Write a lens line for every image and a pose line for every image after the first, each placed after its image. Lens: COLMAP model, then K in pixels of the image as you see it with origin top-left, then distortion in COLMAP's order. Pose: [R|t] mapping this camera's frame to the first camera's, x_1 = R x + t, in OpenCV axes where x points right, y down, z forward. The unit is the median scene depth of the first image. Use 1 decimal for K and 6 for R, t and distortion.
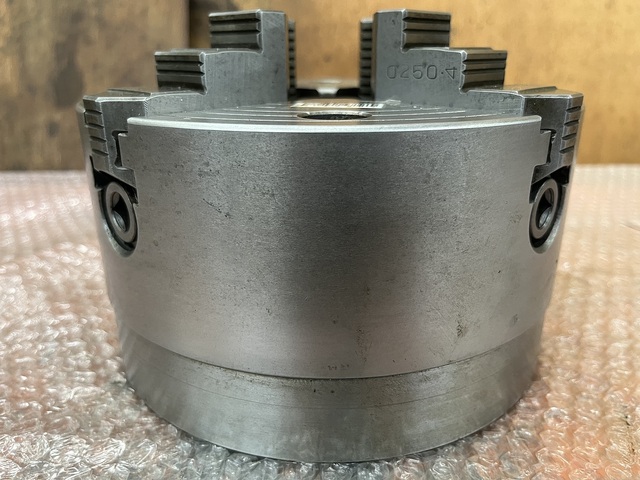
lens RADIAL K [[510.7, 0, 324.0], [0, 510.7, 242.6], [0, 0, 1]] dist [0.001819, -0.066934]
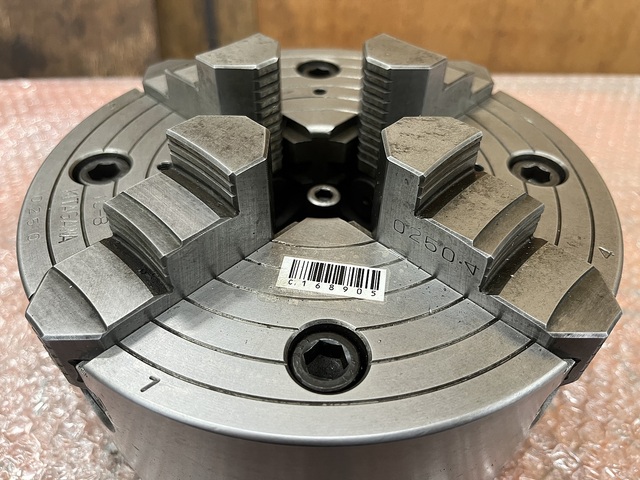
lens RADIAL K [[510.7, 0, 324.0], [0, 510.7, 242.6], [0, 0, 1]] dist [0.001819, -0.066934]
pose [[0.999661, 0.010959, 0.023636, -0.006849], [-0.019334, 0.920160, 0.391065, -0.651558], [-0.017463, -0.391390, 0.920059, 0.249495]]
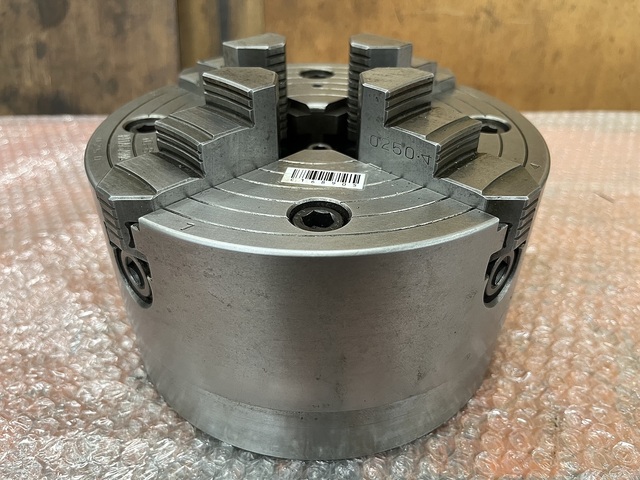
lens RADIAL K [[502.1, 0, 320.0], [0, 502.1, 240.0], [0, 0, 1]] dist [0.012244, -0.060233]
pose [[0.999950, 0.009182, 0.003873, 0.015900], [-0.009837, 0.971677, 0.236107, -0.395268], [-0.001596, -0.236133, 0.971719, -0.094588]]
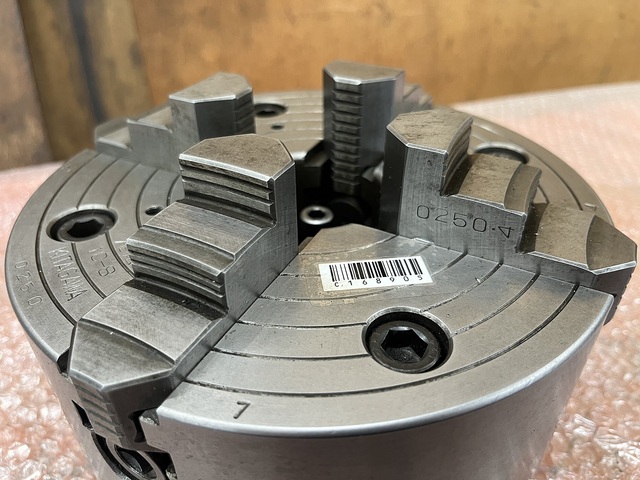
lens RADIAL K [[510.7, 0, 324.0], [0, 510.7, 242.6], [0, 0, 1]] dist [0.001819, -0.066934]
pose [[0.956119, -0.170170, 0.238493, -0.243567], [0.104513, 0.958575, 0.264974, -0.547064], [-0.273704, -0.228421, 0.934296, 0.253062]]
